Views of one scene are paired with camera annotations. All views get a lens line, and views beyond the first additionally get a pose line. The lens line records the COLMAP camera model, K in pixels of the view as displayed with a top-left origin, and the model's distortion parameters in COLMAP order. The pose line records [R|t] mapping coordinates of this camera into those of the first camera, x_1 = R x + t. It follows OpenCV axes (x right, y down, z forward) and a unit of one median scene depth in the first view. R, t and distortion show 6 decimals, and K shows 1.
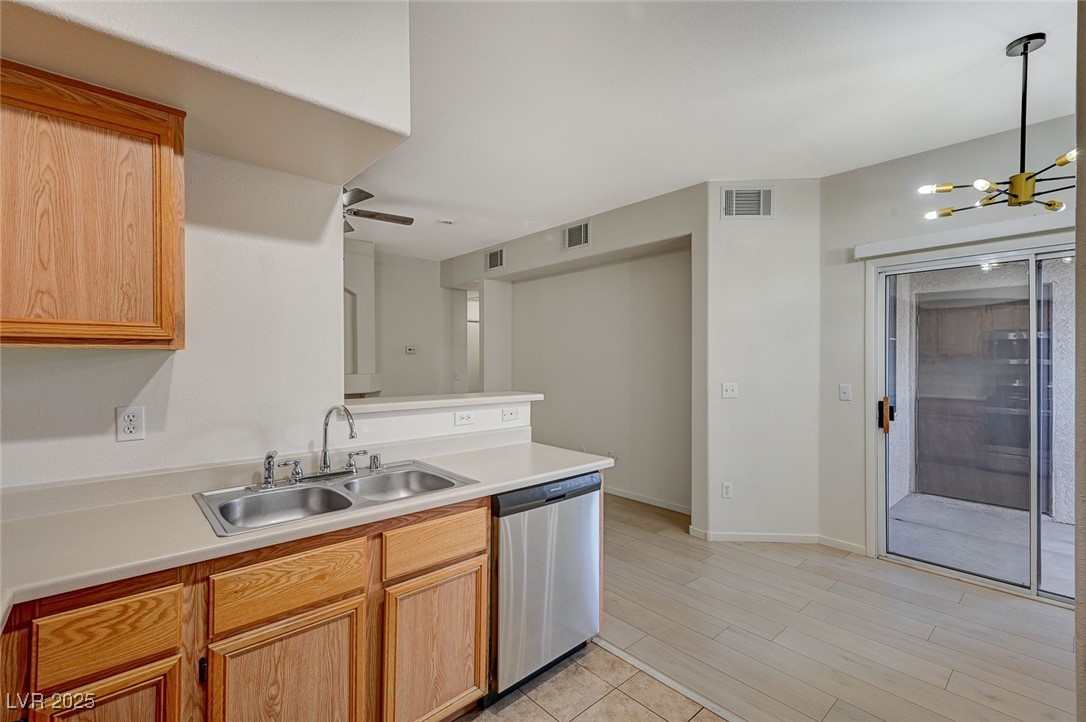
lens RADIAL K [[480.0, 0, 546.4], [0, 480.0, 362.1], [0, 0, 1]] dist [0.002944, 0.000258]
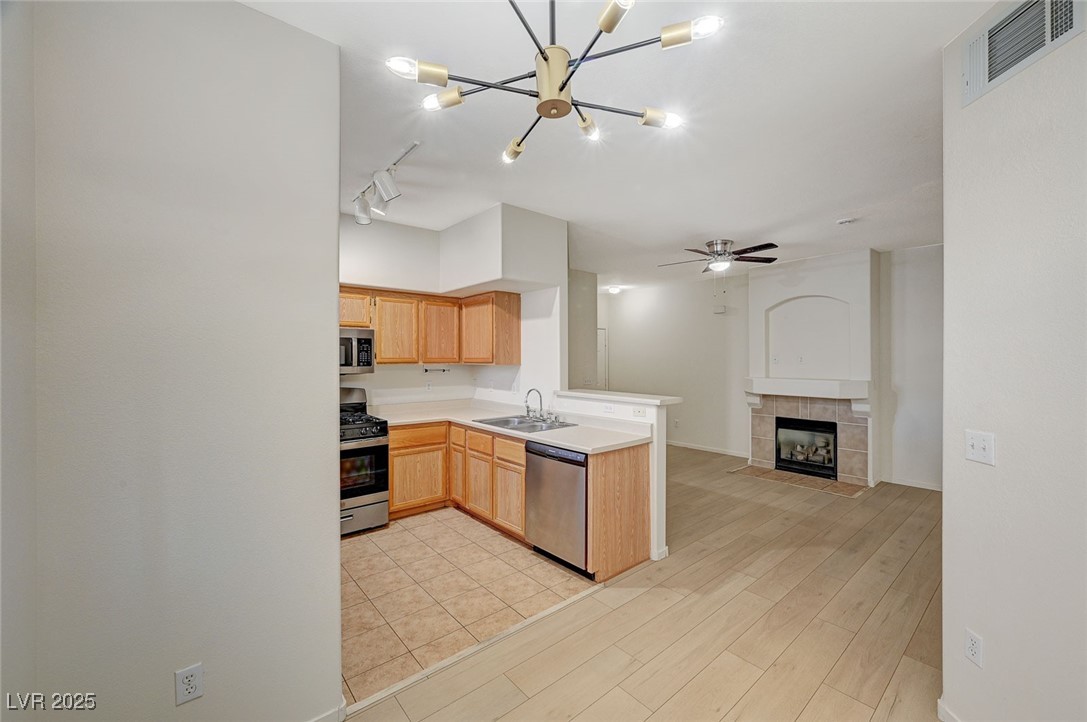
lens RADIAL K [[435.4, 0, 550.9], [0, 435.4, 357.4], [0, 0, 1]] dist [0.006501, 0.000216]
pose [[-0.037622, -0.005542, -0.999277, 0.808201], [-0.002374, 0.999982, -0.005457, -0.026243], [0.999289, 0.002167, -0.037635, 0.558766]]
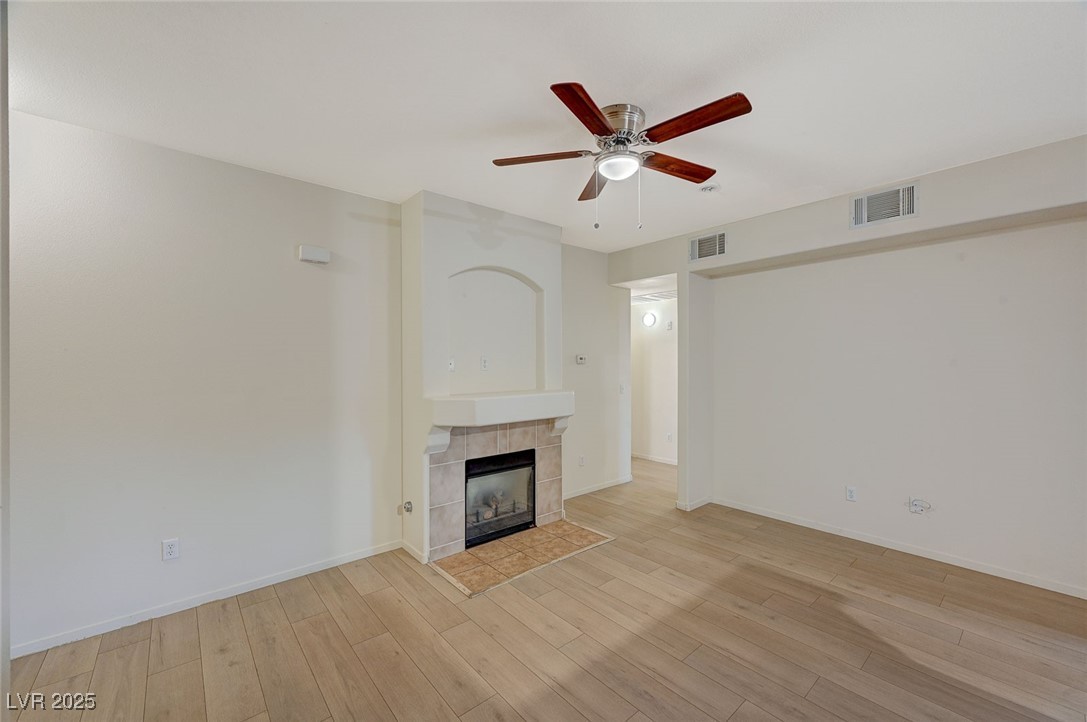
lens RADIAL K [[435.4, 0, 549.7], [0, 435.4, 360.9], [0, 0, 1]] dist [0.006501, 0.000216]
pose [[0.999666, -0.002915, -0.025676, -0.532250], [0.002709, 0.999964, -0.008076, -0.026540], [0.025698, 0.008004, 0.999638, 0.395124]]
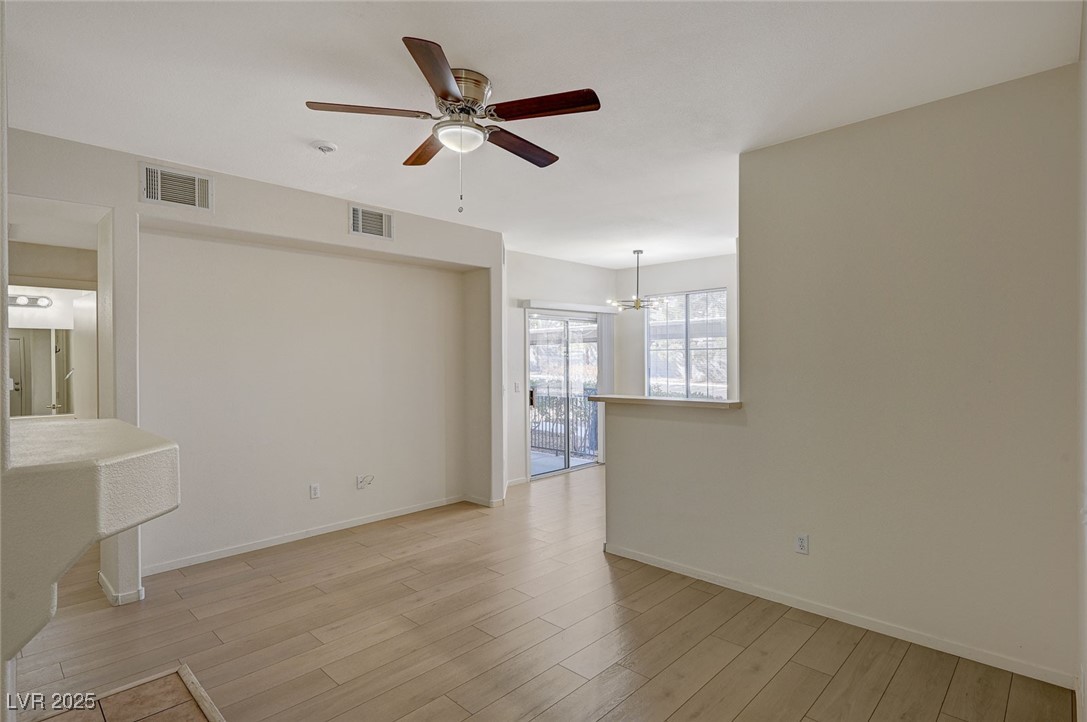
lens RADIAL K [[534.8, 0, 535.0], [0, 534.8, 360.9], [0, 0, 1]] dist [-0.002086, 0.000227]
pose [[-0.048202, 0.010732, 0.998780, -1.089466], [0.022683, 0.999696, -0.009647, -0.005525], [-0.998580, 0.022190, -0.048431, 0.936428]]
